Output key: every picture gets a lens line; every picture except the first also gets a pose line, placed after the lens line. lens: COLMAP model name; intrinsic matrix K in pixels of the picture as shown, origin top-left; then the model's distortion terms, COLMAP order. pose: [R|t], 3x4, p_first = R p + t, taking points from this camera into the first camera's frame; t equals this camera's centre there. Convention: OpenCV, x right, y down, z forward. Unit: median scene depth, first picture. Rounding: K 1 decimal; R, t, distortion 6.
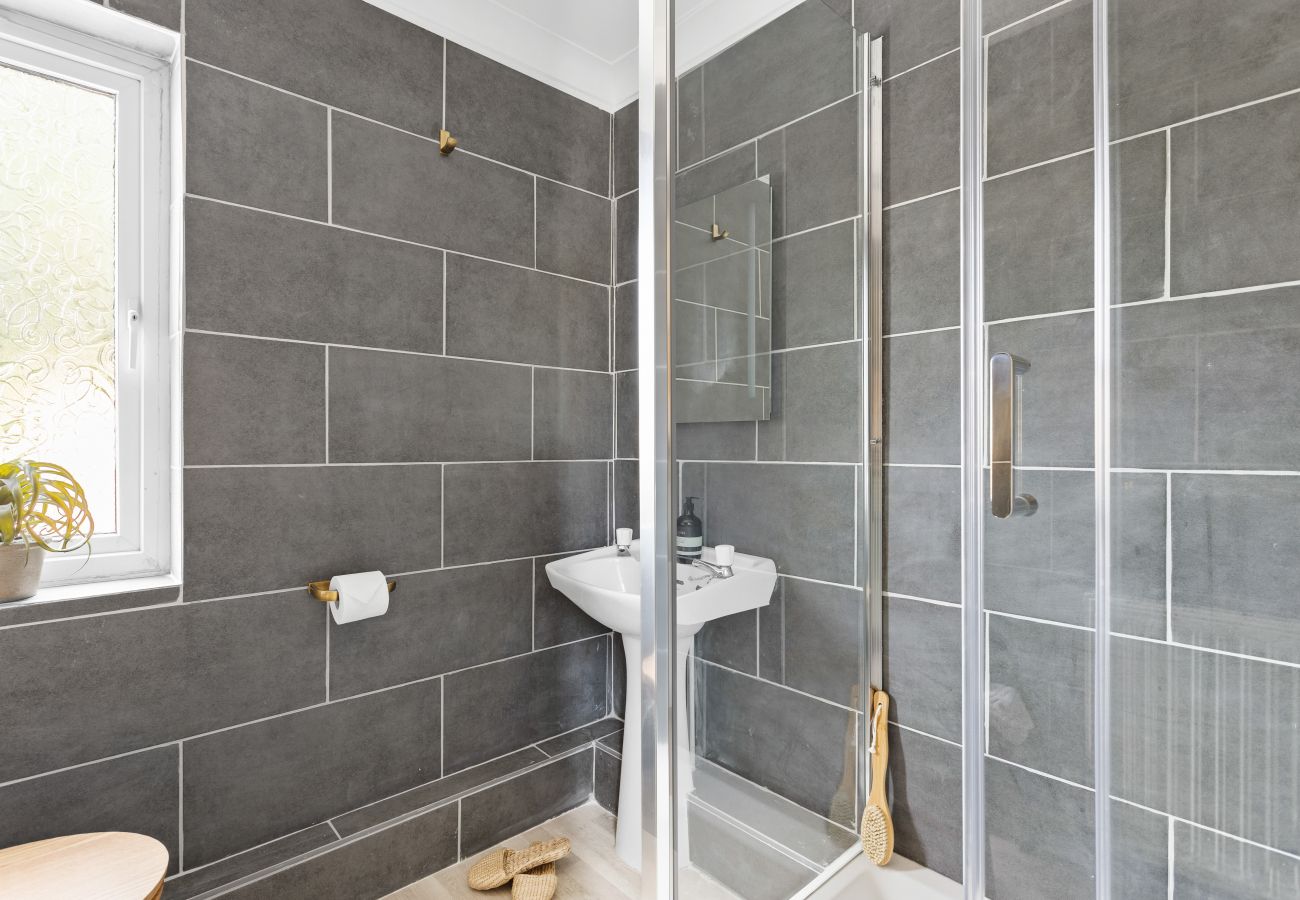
lens RADIAL K [[647.0, 0, 650.8], [0, 647.0, 450.5], [0, 0, 1]] dist [-0.010442, 0.005795]
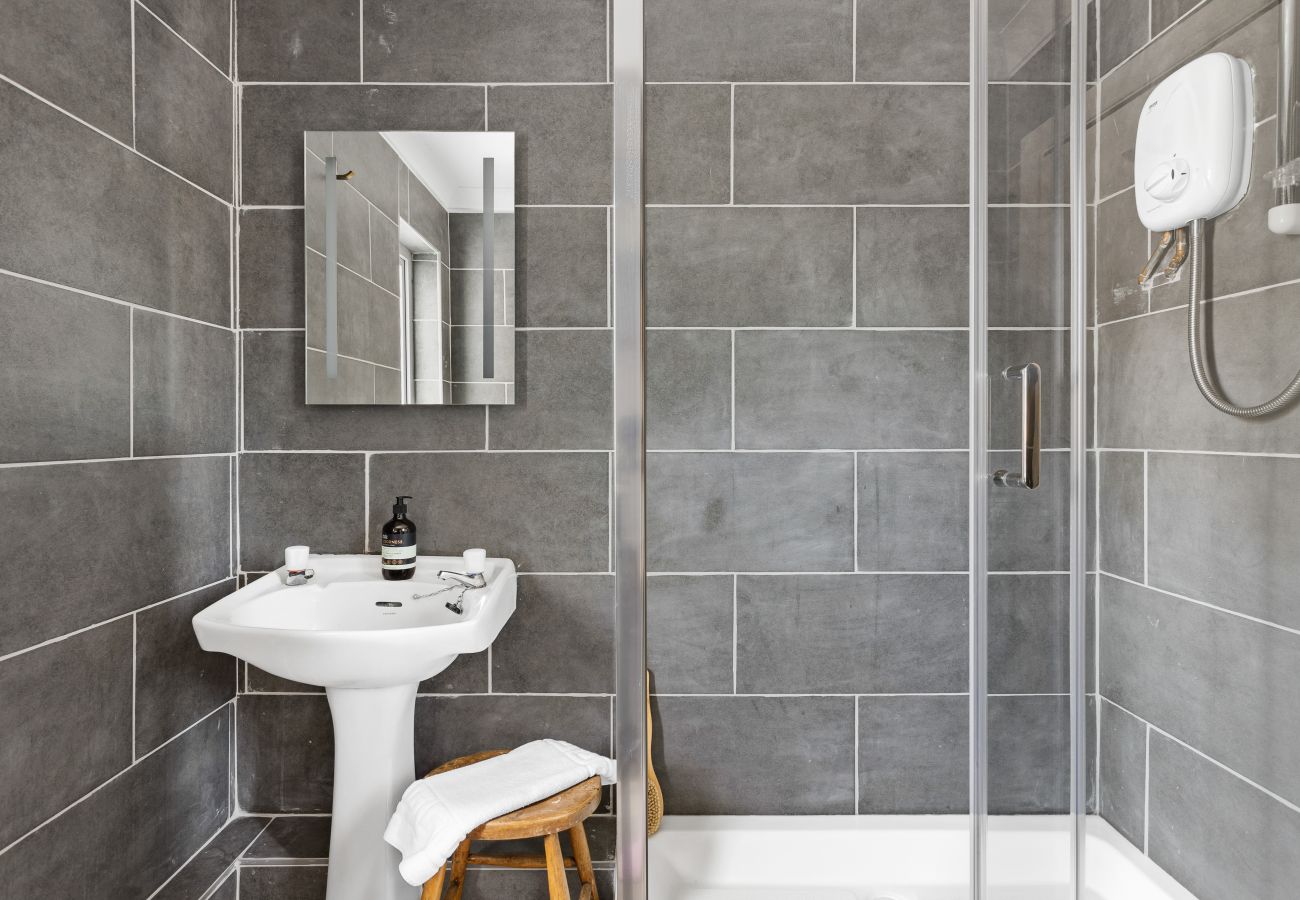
lens RADIAL K [[647.0, 0, 649.0], [0, 647.0, 439.5], [0, 0, 1]] dist [-0.010442, 0.005795]
pose [[0.674747, -0.009789, 0.737984, -0.349694], [0.006155, 0.999952, 0.007636, -0.004014], [-0.738023, -0.000610, 0.674775, 0.247138]]
